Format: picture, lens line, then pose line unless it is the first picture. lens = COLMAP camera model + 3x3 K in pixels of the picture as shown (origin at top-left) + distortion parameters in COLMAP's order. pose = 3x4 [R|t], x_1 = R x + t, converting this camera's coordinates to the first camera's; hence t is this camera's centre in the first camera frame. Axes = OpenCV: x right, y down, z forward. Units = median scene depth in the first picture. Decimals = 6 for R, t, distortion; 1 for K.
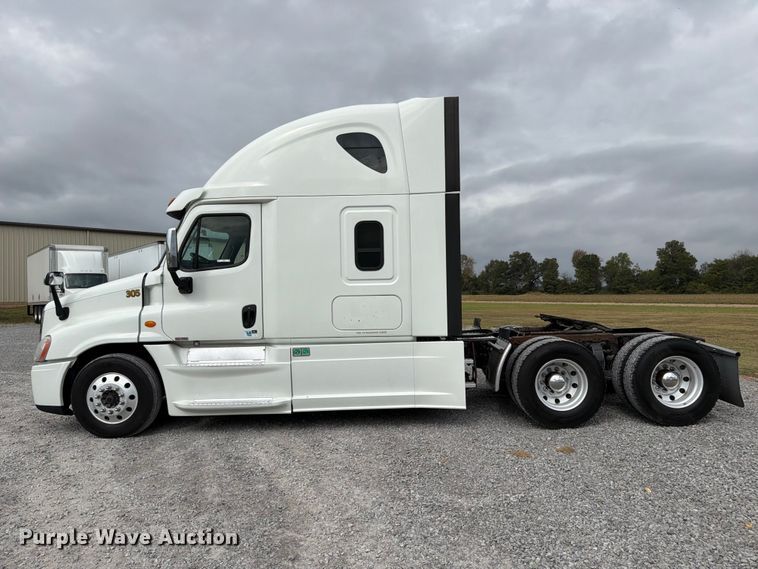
lens RADIAL K [[546.0, 0, 390.8], [0, 546.0, 283.4], [0, 0, 1]] dist [0.064287, -0.091082]
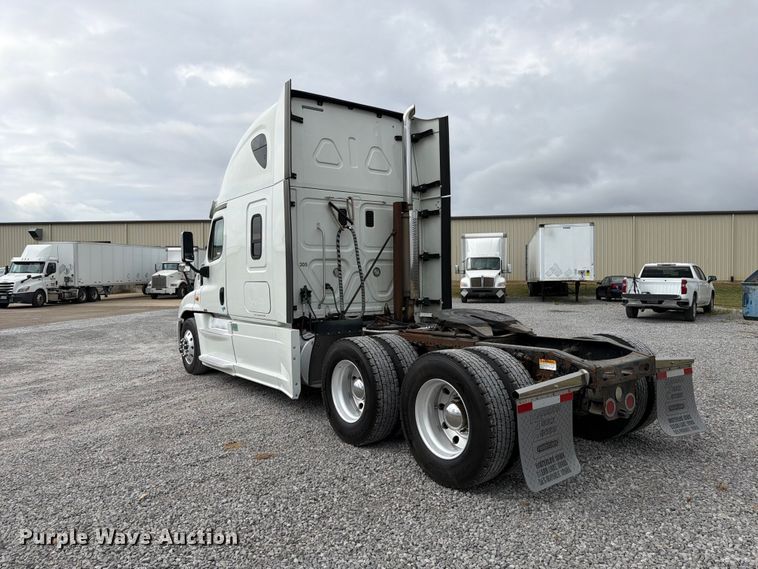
lens RADIAL K [[546.0, 0, 390.8], [0, 546.0, 283.4], [0, 0, 1]] dist [0.064287, -0.091082]
pose [[0.583834, 0.020988, -0.811602, 0.435819], [0.010071, 0.999402, 0.033090, -0.003861], [0.811811, -0.027493, 0.583273, 0.240185]]
